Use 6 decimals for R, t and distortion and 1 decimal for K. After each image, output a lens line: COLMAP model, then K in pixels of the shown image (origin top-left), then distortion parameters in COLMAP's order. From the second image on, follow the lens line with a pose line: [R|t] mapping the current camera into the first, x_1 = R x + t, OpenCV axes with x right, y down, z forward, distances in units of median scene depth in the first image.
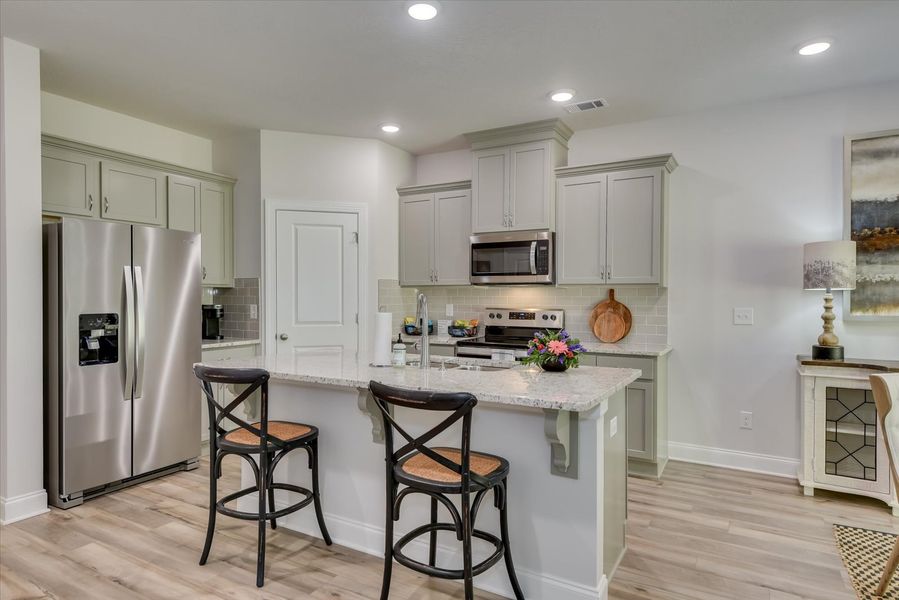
lens RADIAL K [[519.3, 0, 449.5], [0, 519.3, 300.0], [0, 0, 1]] dist [0.014181, 0.000231]
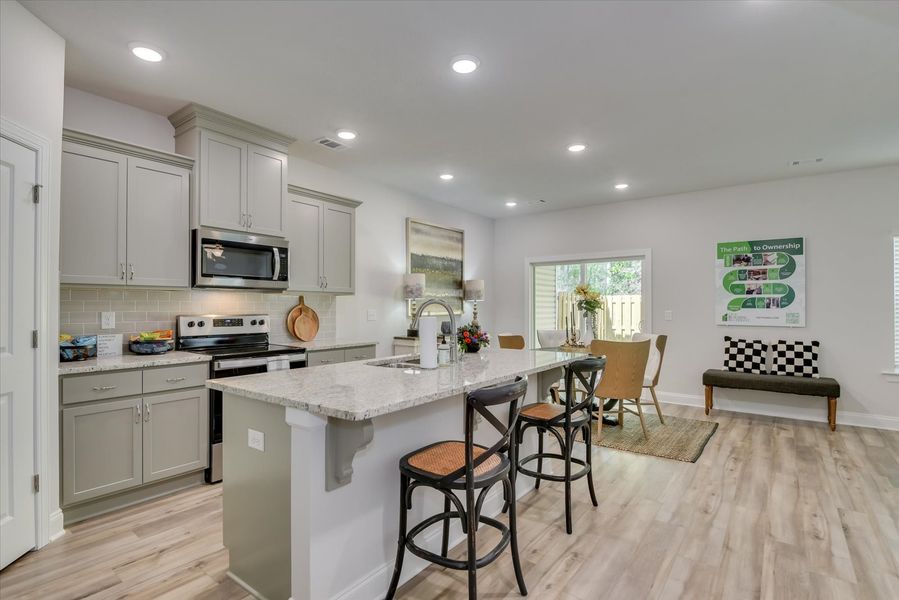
lens RADIAL K [[434.7, 0, 450.0], [0, 434.7, 307.3], [0, 0, 1]] dist [-0.002230, -0.000591]
pose [[0.124287, -0.006279, 0.992226, -0.778472], [0.004685, 0.999973, 0.005741, 0.000704], [-0.992235, 0.003935, 0.124313, 0.669223]]
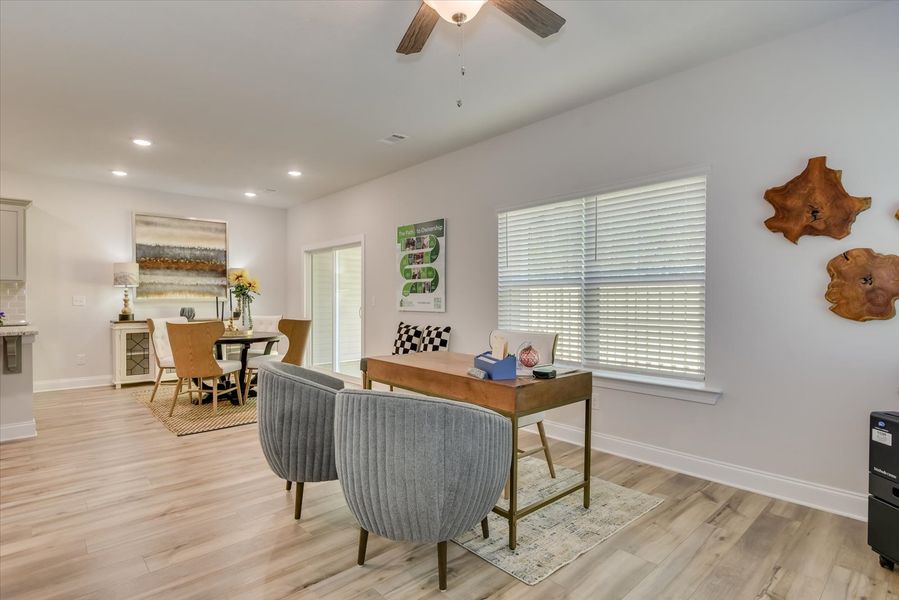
lens RADIAL K [[444.6, 0, 450.2], [0, 444.6, 302.1], [0, 0, 1]] dist [-0.003974, -0.001007]
pose [[0.278237, -0.012935, 0.960425, -0.568457], [0.007165, 0.999909, 0.011392, 0.030298], [-0.960486, 0.003712, 0.278305, -0.673078]]
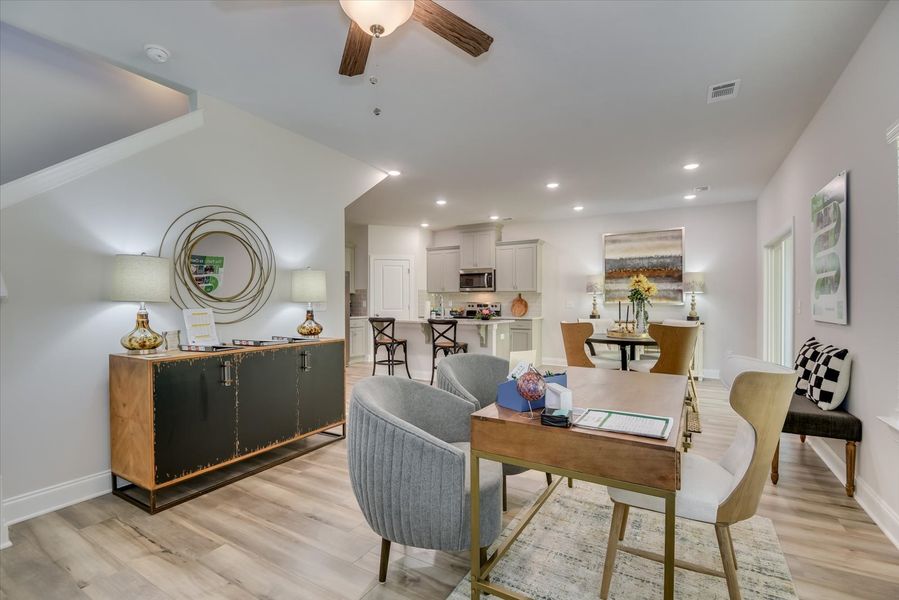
lens RADIAL K [[405.8, 0, 449.5], [0, 405.8, 300.0], [0, 0, 1]] dist [-0.030119, -0.000199]
pose [[0.999986, -0.004123, -0.003380, 0.002727], [0.004079, 0.999911, -0.012720, 0.036683], [0.003432, 0.012706, 0.999913, -1.005190]]
